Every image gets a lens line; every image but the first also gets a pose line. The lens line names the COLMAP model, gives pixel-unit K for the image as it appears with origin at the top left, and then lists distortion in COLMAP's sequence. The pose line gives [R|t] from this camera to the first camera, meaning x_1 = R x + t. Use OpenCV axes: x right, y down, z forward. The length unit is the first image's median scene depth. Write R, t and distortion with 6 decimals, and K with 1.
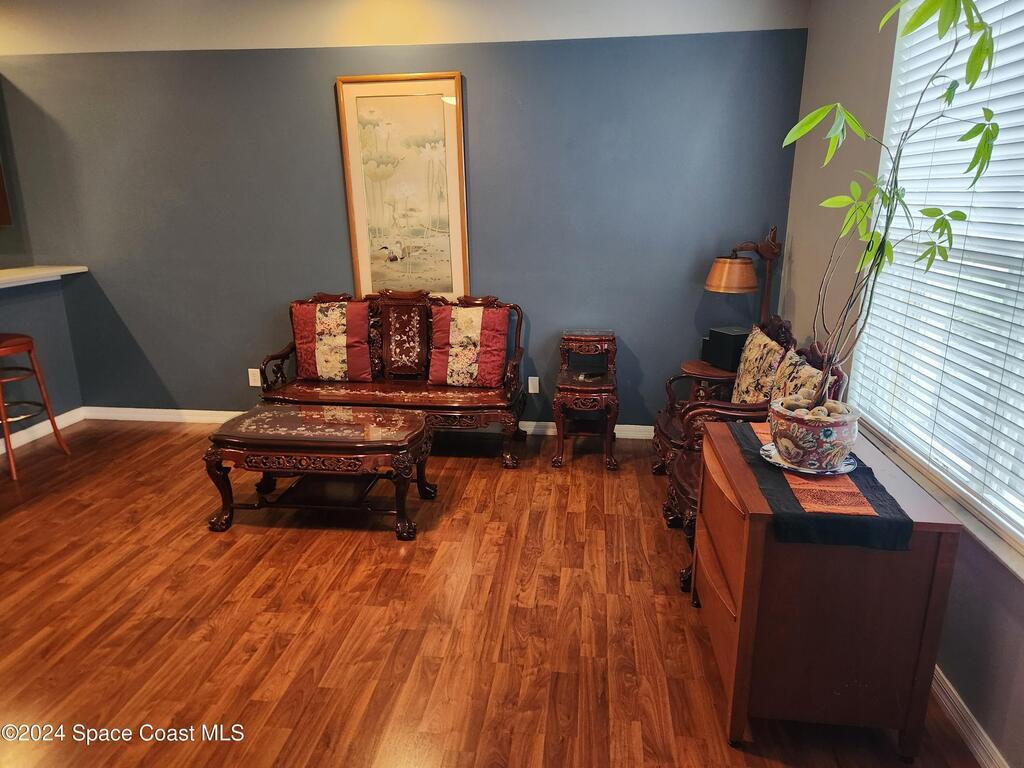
lens RADIAL K [[683.4, 0, 510.7], [0, 683.4, 380.2], [0, 0, 1]] dist [0.081351, -0.081406]
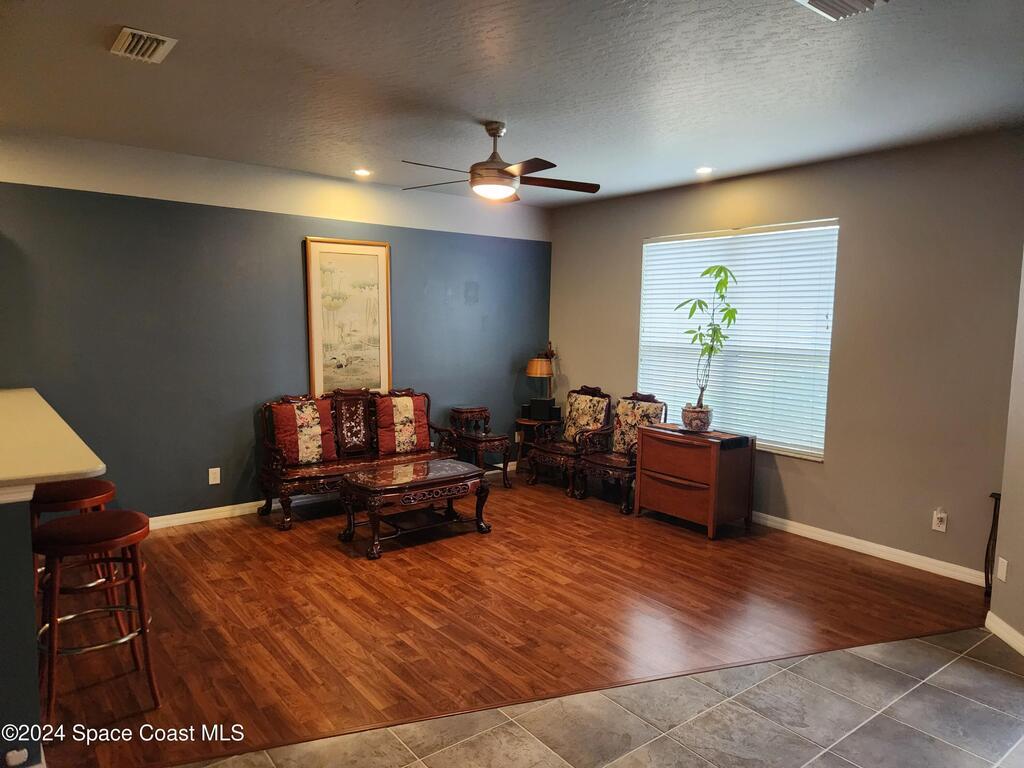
lens RADIAL K [[683.4, 0, 510.7], [0, 683.4, 380.2], [0, 0, 1]] dist [0.081351, -0.081406]
pose [[0.701351, -0.049955, 0.711064, -0.914219], [0.165602, 0.981667, -0.094374, 0.032157], [-0.693313, 0.183943, 0.696765, -0.162310]]
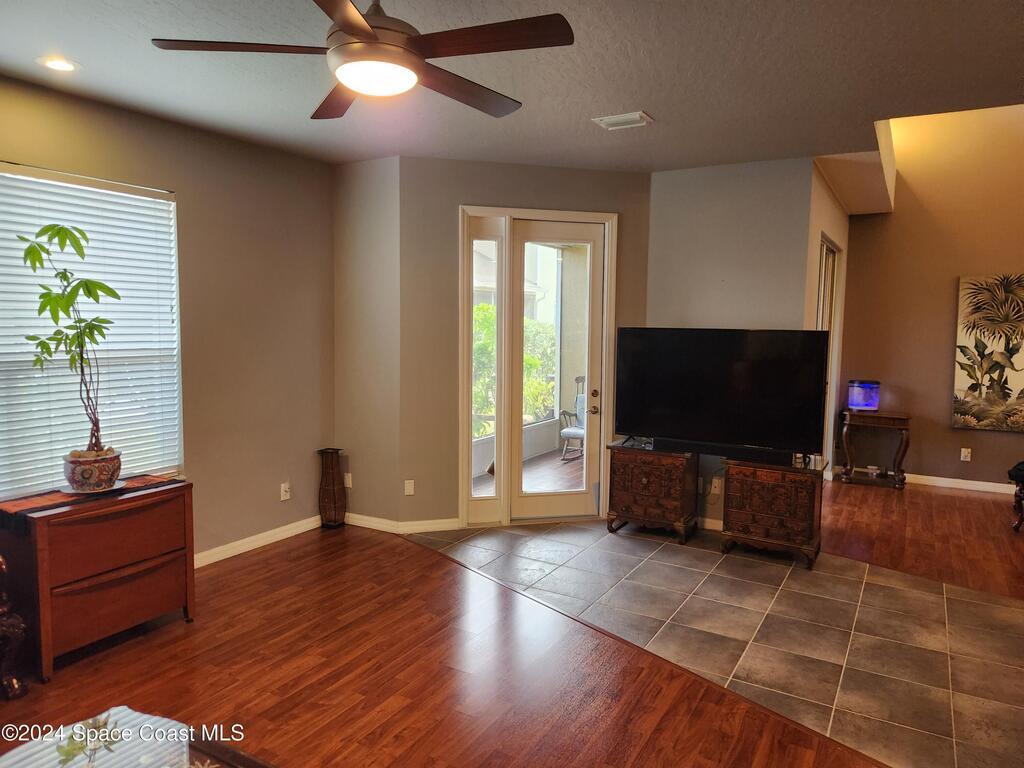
lens RADIAL K [[683.4, 0, 510.7], [0, 683.4, 380.2], [0, 0, 1]] dist [0.081351, -0.081406]
pose [[-0.918331, -0.043653, 0.393398, -0.532789], [0.093580, 0.941777, 0.322953, -0.270799], [-0.384591, 0.333392, -0.860779, 0.954352]]
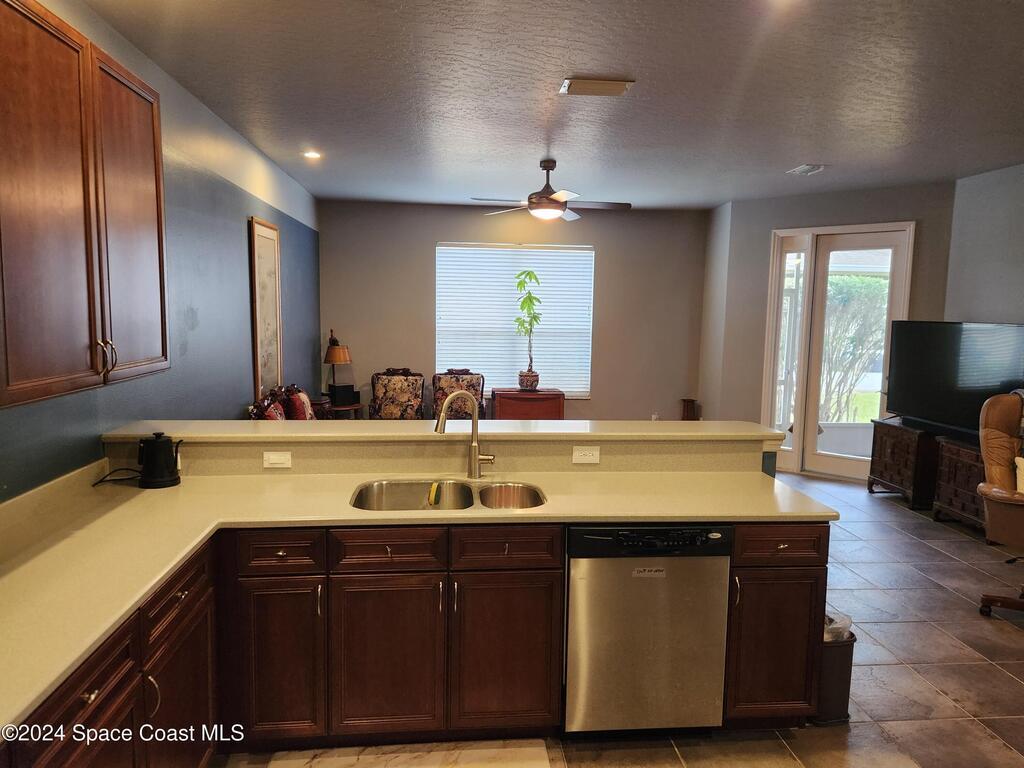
lens RADIAL K [[683.4, 0, 510.7], [0, 683.4, 380.2], [0, 0, 1]] dist [0.081351, -0.081406]
pose [[-0.216993, -0.100453, 0.970991, -1.460119], [0.239765, 0.958736, 0.152767, -0.238928], [-0.946270, 0.265959, -0.183954, 0.849695]]
